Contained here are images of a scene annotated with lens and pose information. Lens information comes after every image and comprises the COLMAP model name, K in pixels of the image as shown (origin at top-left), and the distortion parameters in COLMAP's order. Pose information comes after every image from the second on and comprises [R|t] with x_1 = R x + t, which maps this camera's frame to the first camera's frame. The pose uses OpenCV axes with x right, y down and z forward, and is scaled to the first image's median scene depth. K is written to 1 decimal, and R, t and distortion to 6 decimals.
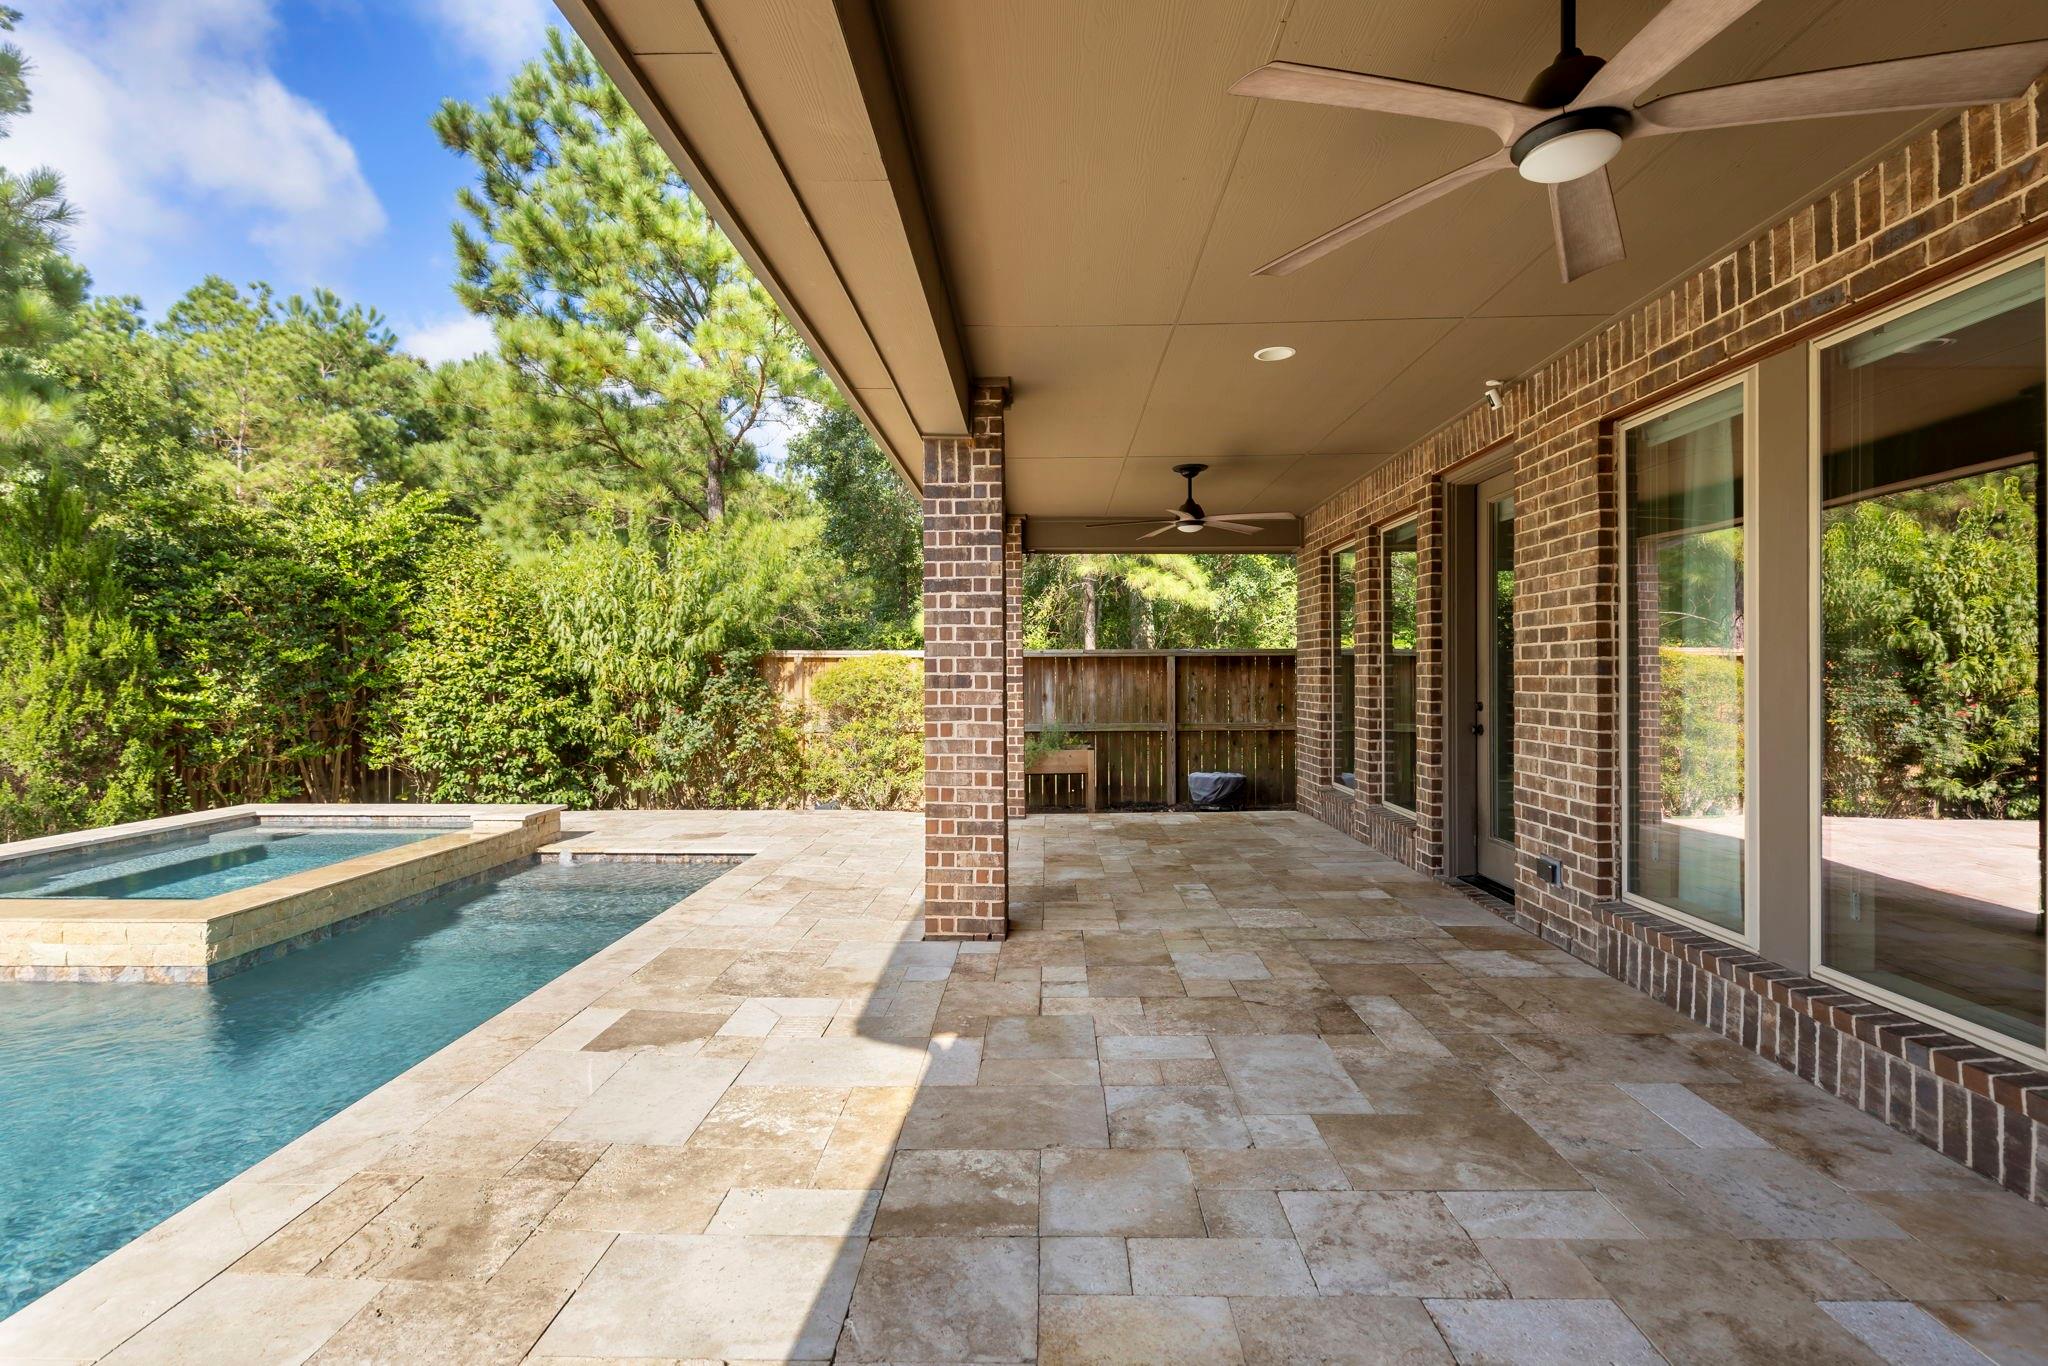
lens RADIAL K [[935.6, 0, 1025.9], [0, 935.6, 679.6], [0, 0, 1]] dist [0.011328, -0.002296]
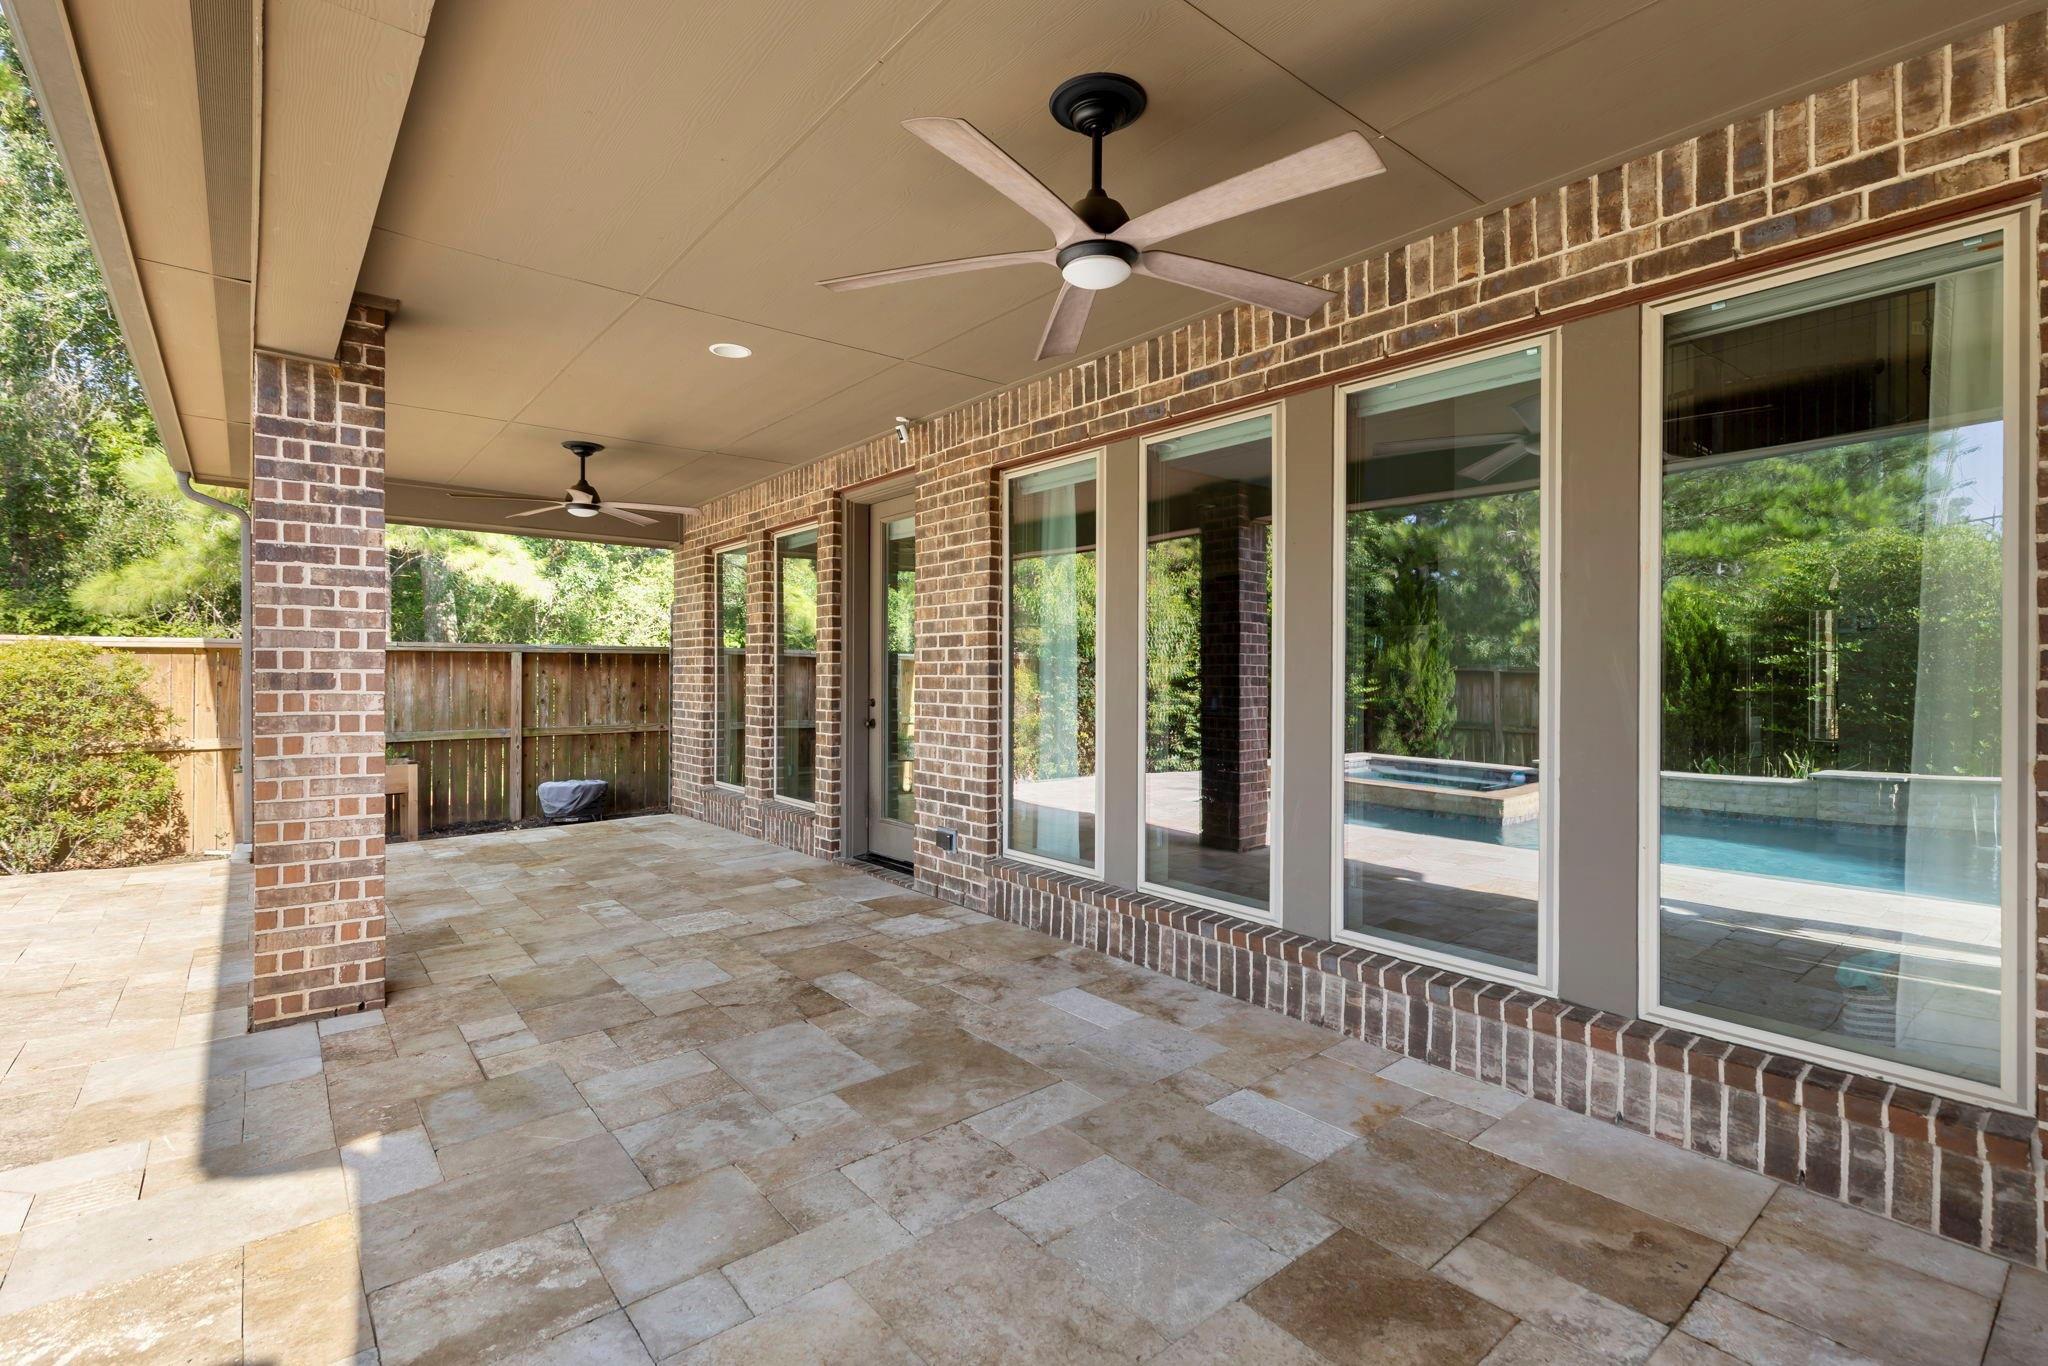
lens RADIAL K [[935.6, 0, 1029.7], [0, 935.6, 678.6], [0, 0, 1]] dist [0.011328, -0.002296]
pose [[0.755024, 0.000560, 0.655697, -0.174772], [-0.000238, 1.000000, -0.000579, 0.000407], [-0.655698, 0.000281, 0.755024, 0.049475]]
